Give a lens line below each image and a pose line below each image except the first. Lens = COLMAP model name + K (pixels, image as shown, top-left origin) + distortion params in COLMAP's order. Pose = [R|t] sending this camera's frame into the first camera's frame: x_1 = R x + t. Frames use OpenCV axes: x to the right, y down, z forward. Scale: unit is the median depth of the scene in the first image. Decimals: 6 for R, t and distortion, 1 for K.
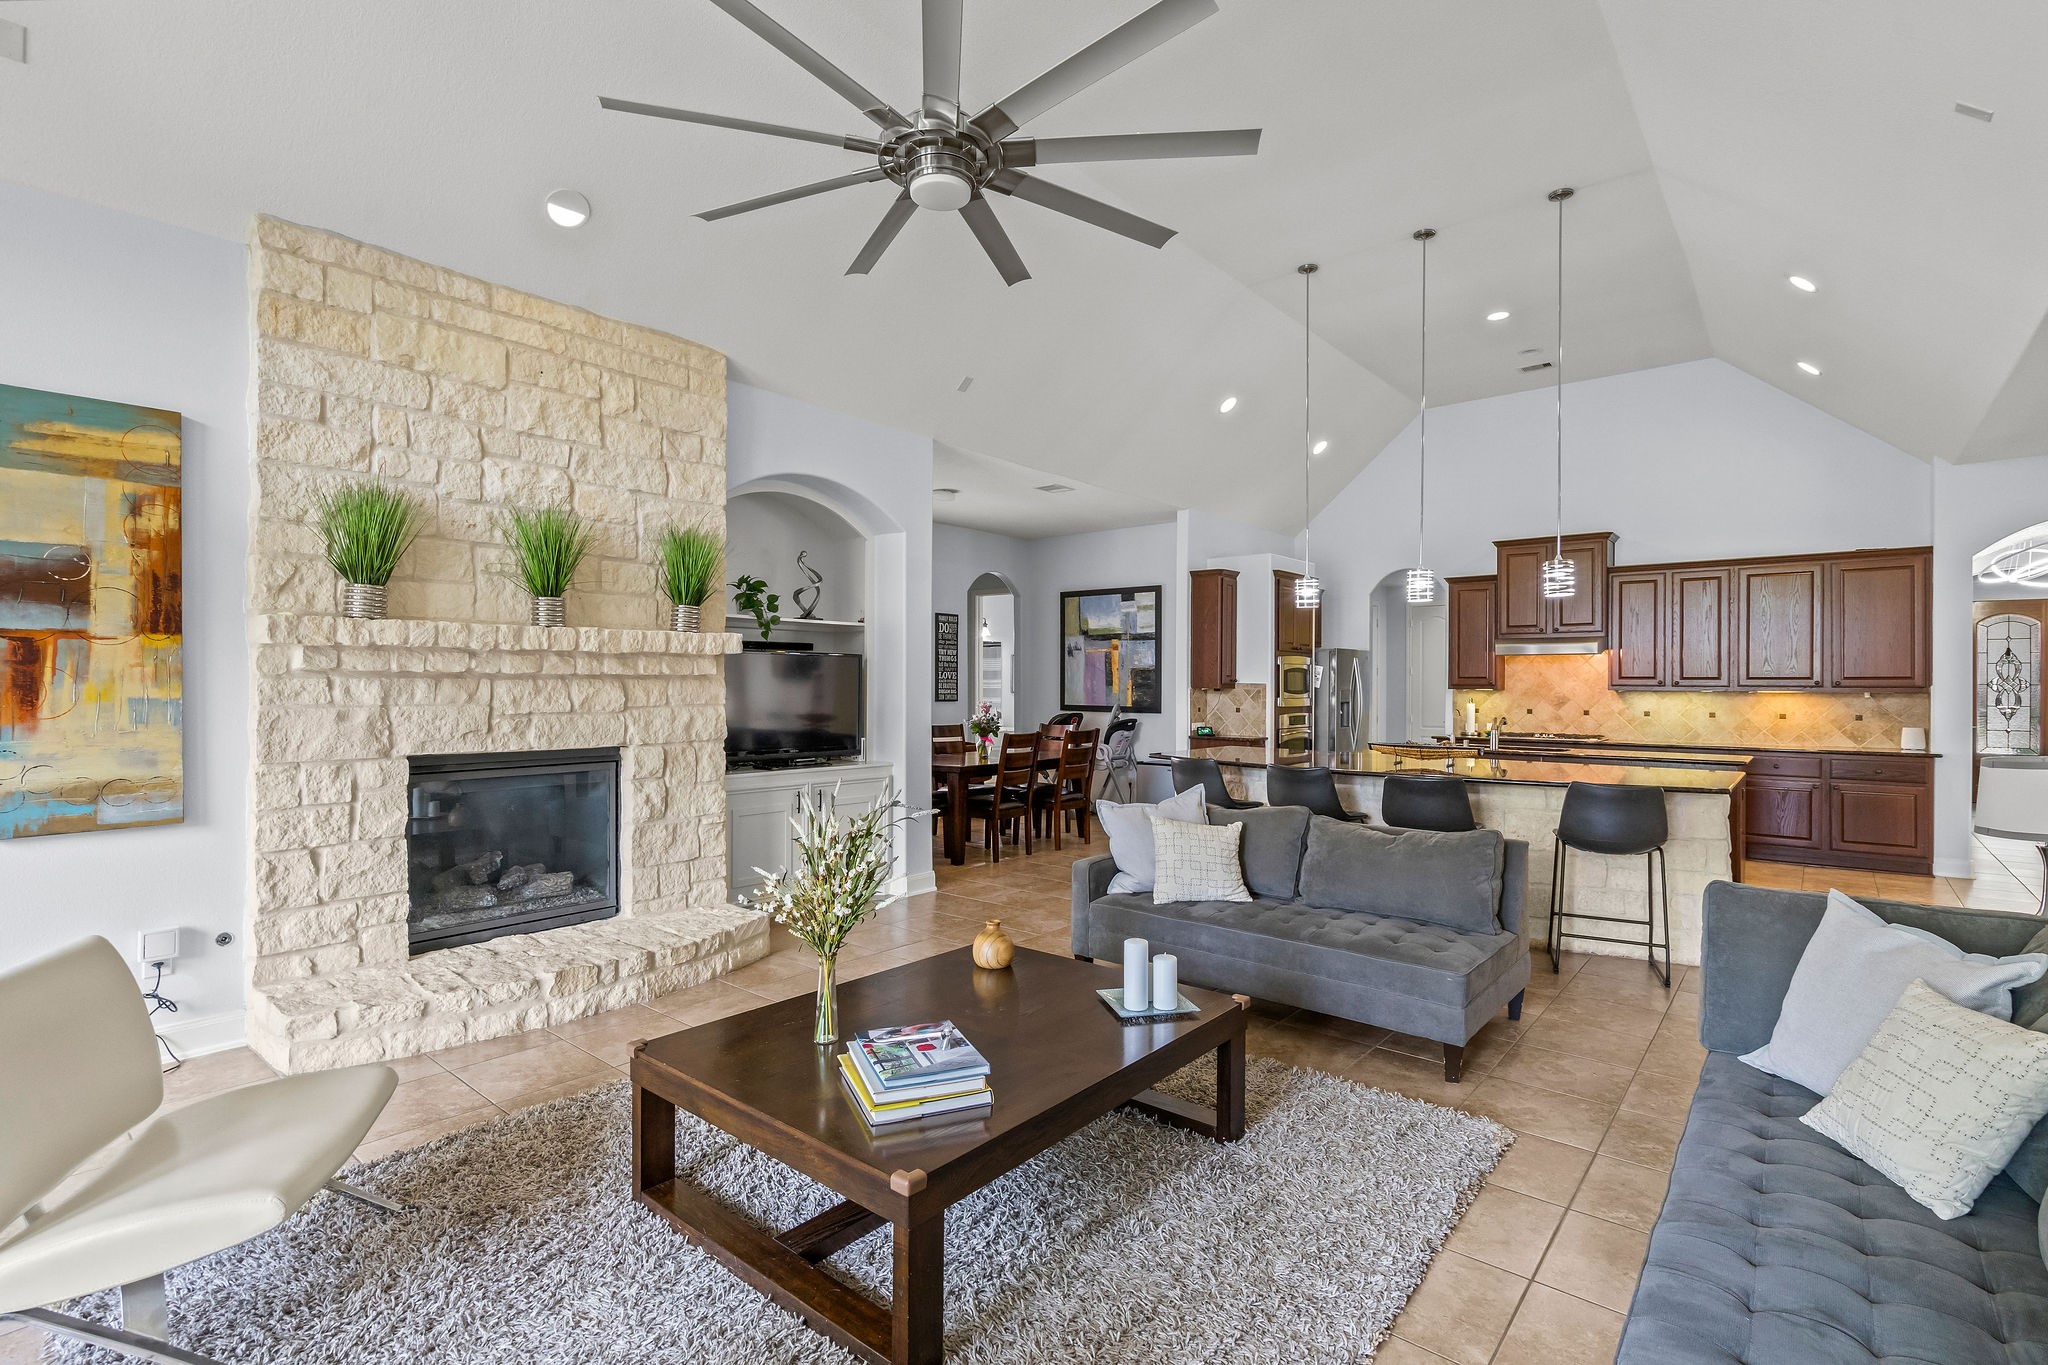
lens RADIAL K [[944.7, 0, 1078.9], [0, 944.7, 684.5], [0, 0, 1]] dist [0.000637, -0.000899]
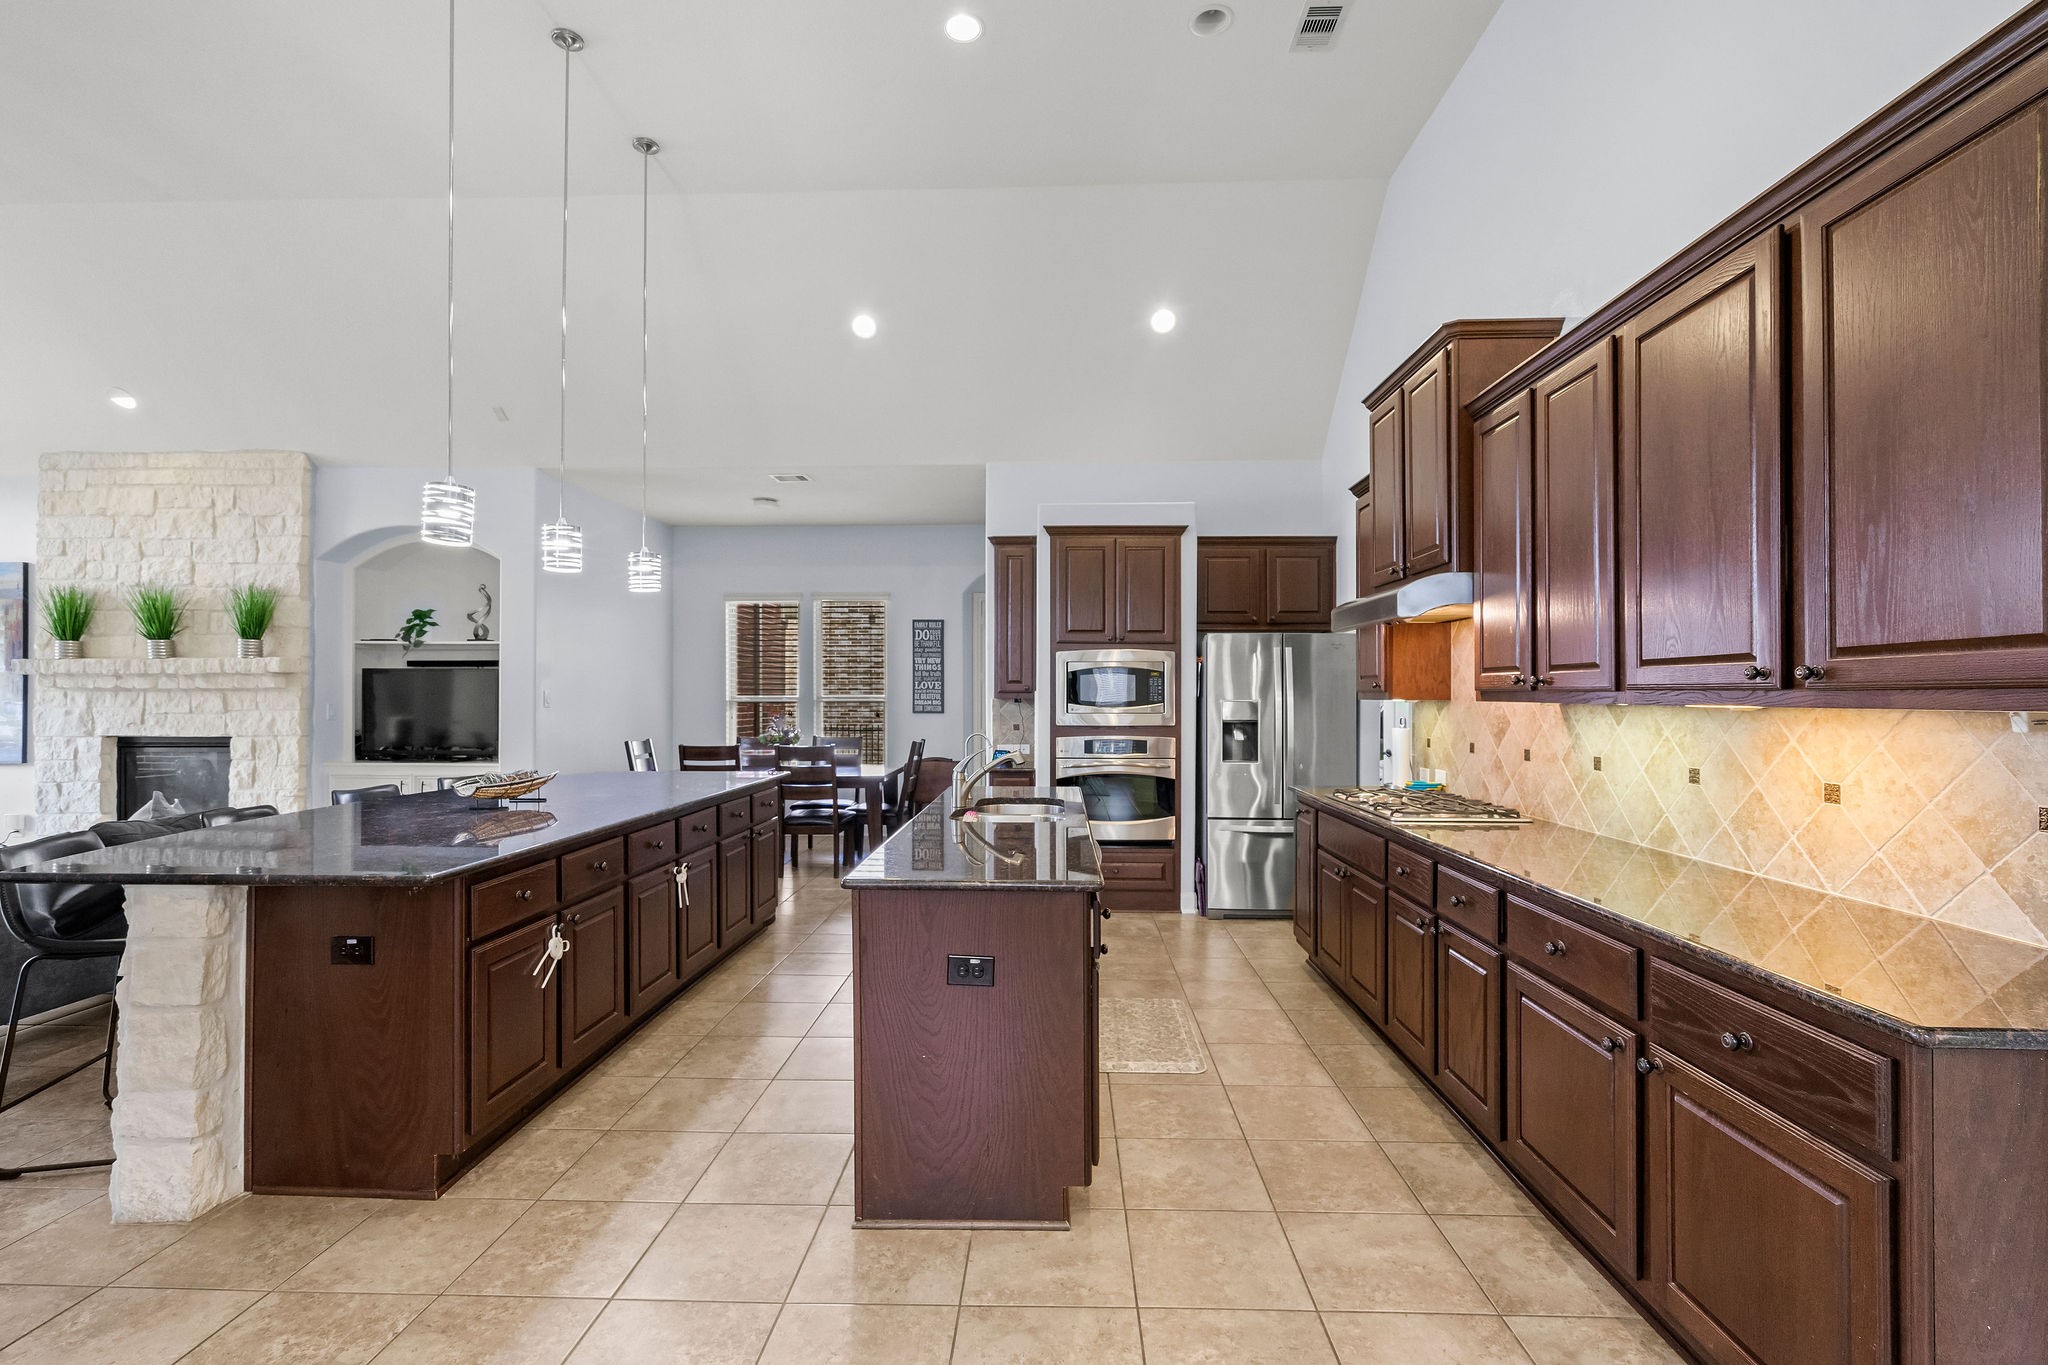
lens RADIAL K [[944.7, 0, 1031.2], [0, 944.7, 693.1], [0, 0, 1]] dist [0.000637, -0.000899]
pose [[0.600427, -0.005498, -0.799661, 0.794006], [0.002021, 0.999984, -0.005358, 0.004141], [0.799677, 0.001601, 0.600428, 0.608006]]
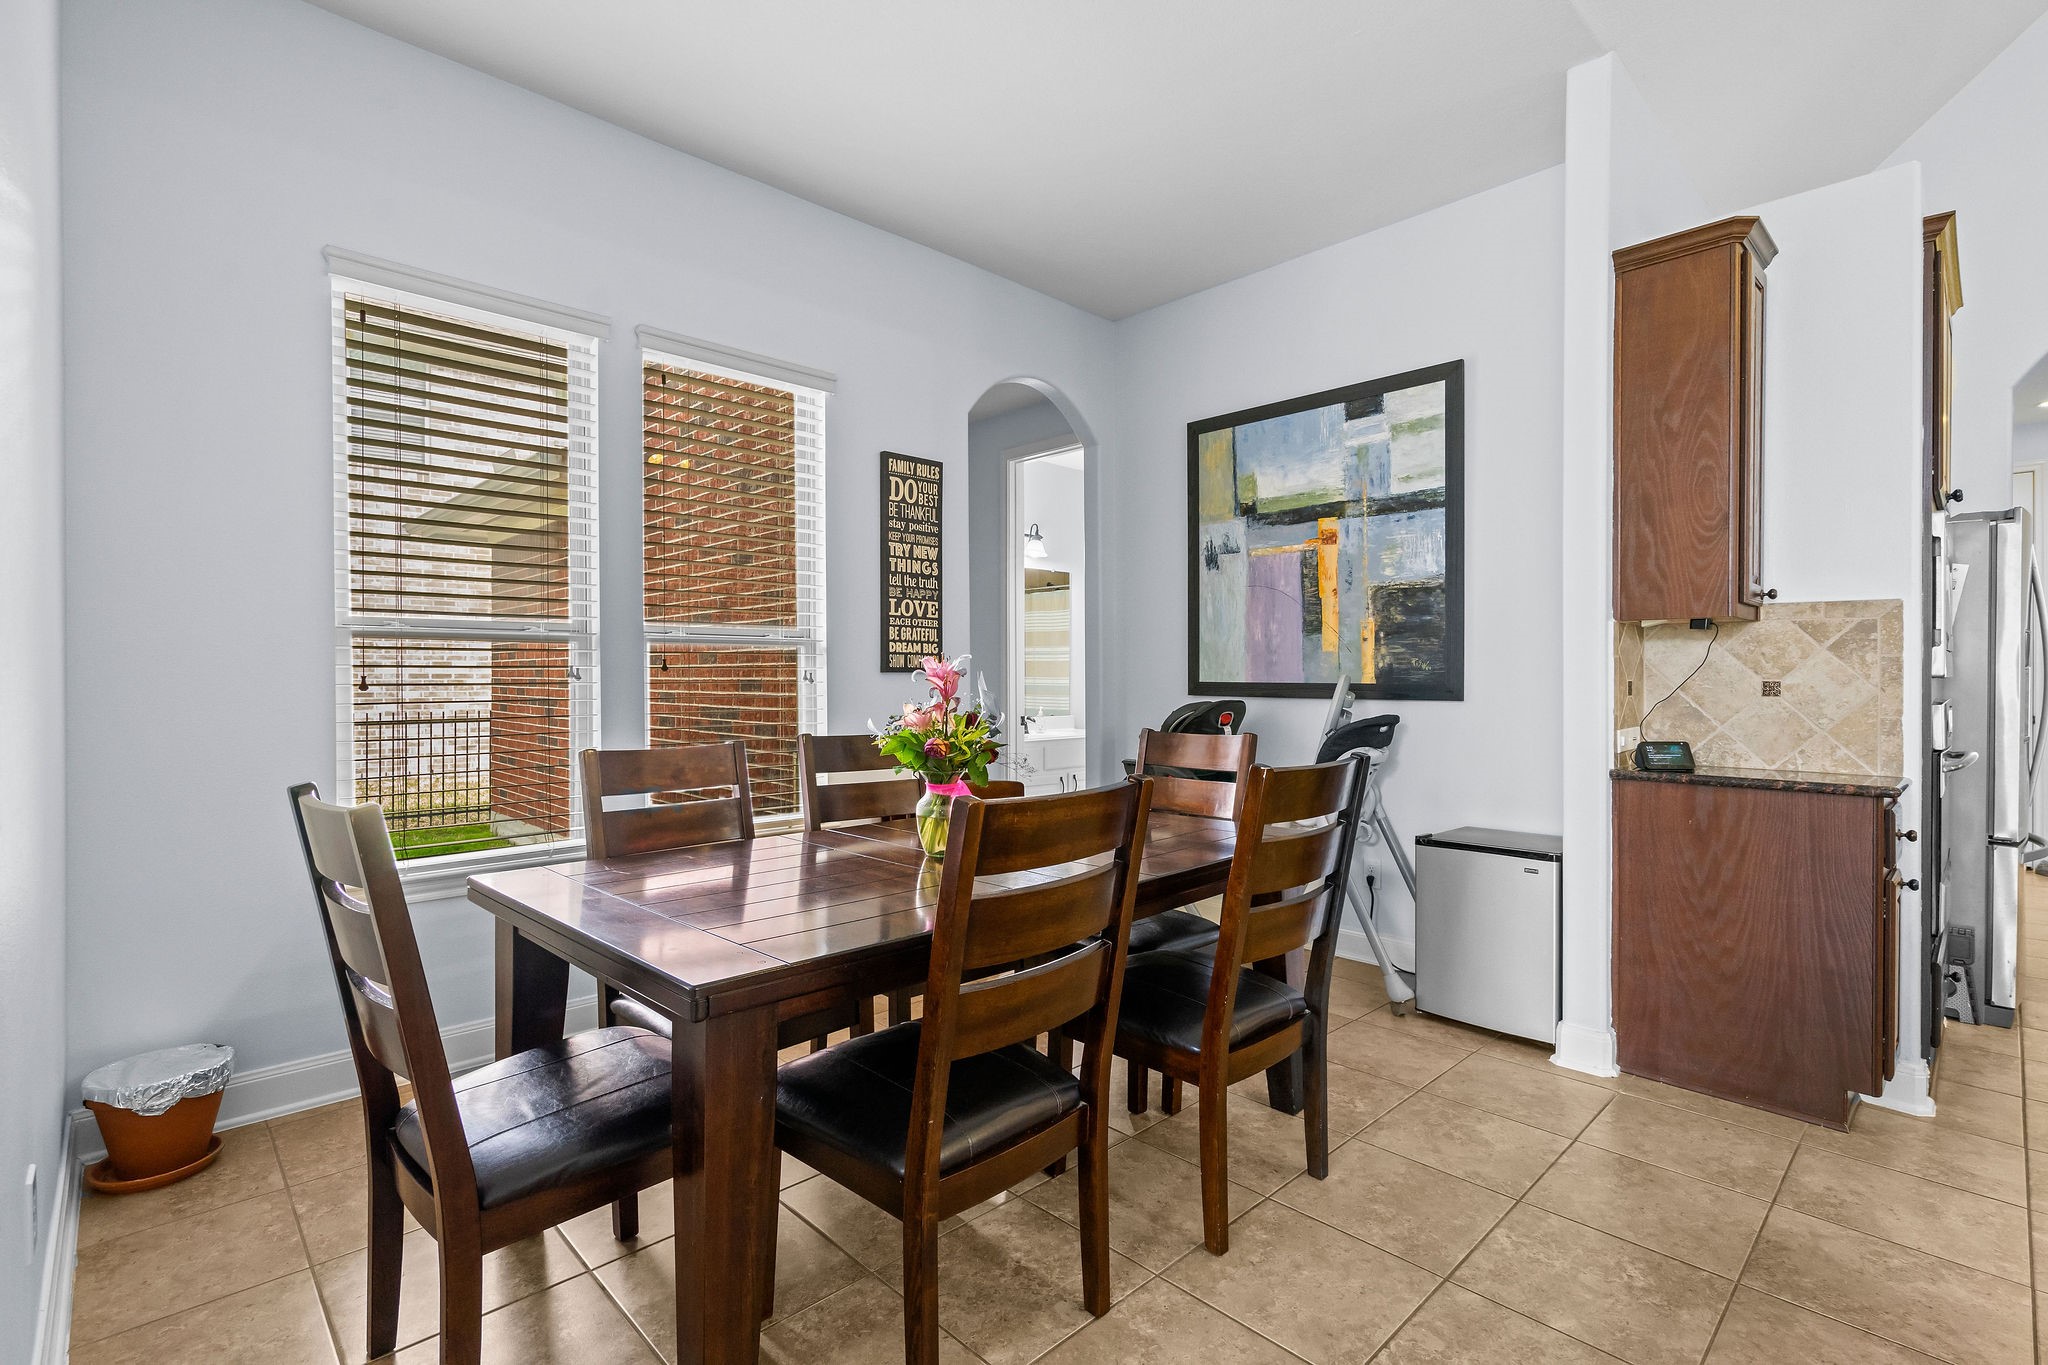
lens RADIAL K [[944.7, 0, 1089.3], [0, 944.7, 686.4], [0, 0, 1]] dist [0.000637, -0.000899]
pose [[0.995835, -0.001275, -0.091169, -0.031468], [0.001821, 0.999981, 0.005904, 0.025528], [0.091160, -0.006046, 0.995818, 0.707509]]
